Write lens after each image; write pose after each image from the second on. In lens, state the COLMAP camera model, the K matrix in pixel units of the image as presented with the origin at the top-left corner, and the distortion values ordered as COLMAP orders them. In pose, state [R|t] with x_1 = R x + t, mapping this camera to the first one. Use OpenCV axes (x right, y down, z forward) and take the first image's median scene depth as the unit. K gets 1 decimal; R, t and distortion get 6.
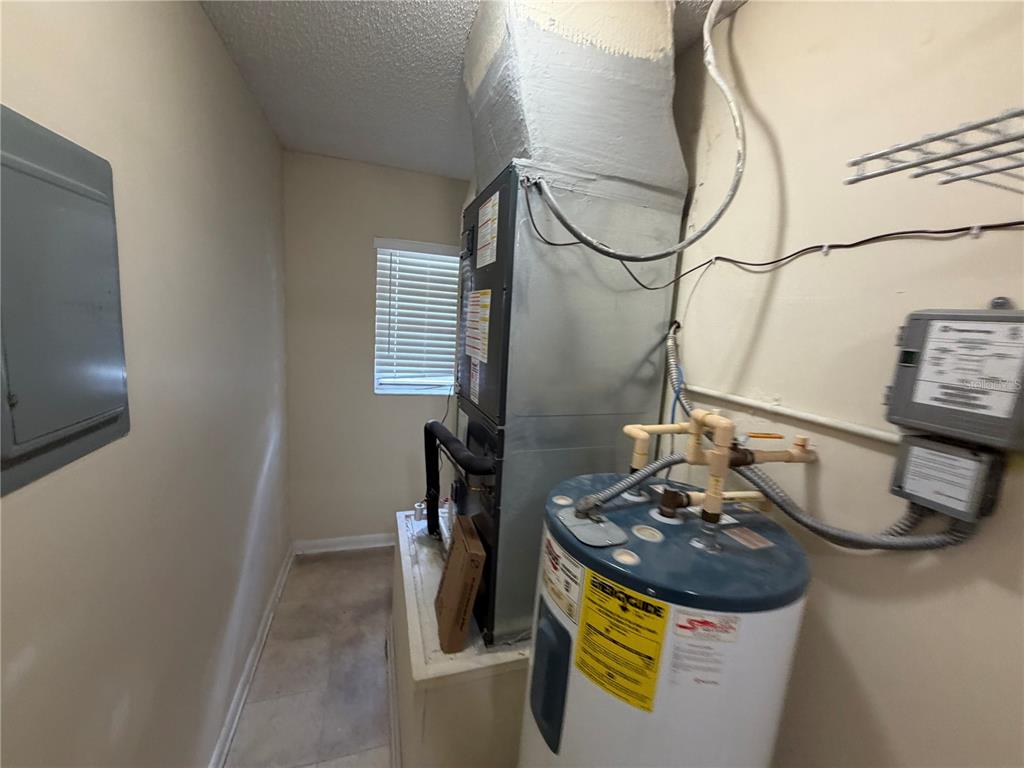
lens RADIAL K [[406.9, 0, 508.5], [0, 406.9, 385.4], [0, 0, 1]] dist [-0.000568, -0.000256]
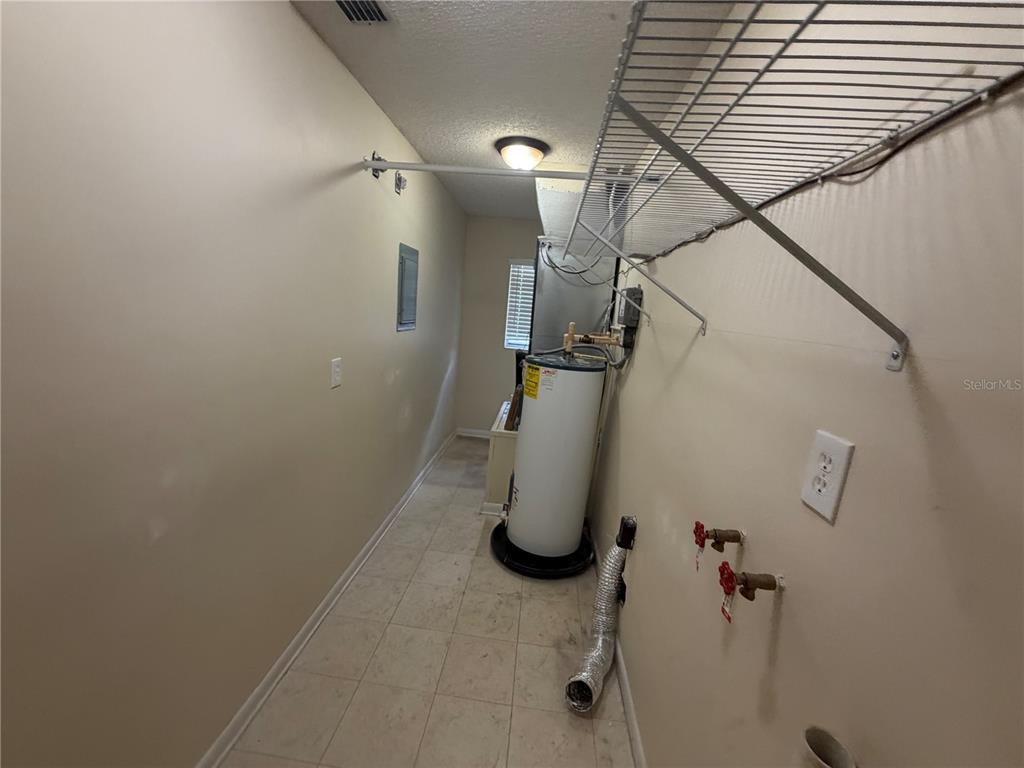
lens RADIAL K [[406.9, 0, 508.5], [0, 406.9, 385.4], [0, 0, 1]] dist [-0.000568, -0.000256]
pose [[0.921385, 0.081820, -0.379942, 0.481995], [-0.084526, 0.996375, 0.009588, 0.215657], [0.379349, 0.023281, 0.924961, -0.794825]]
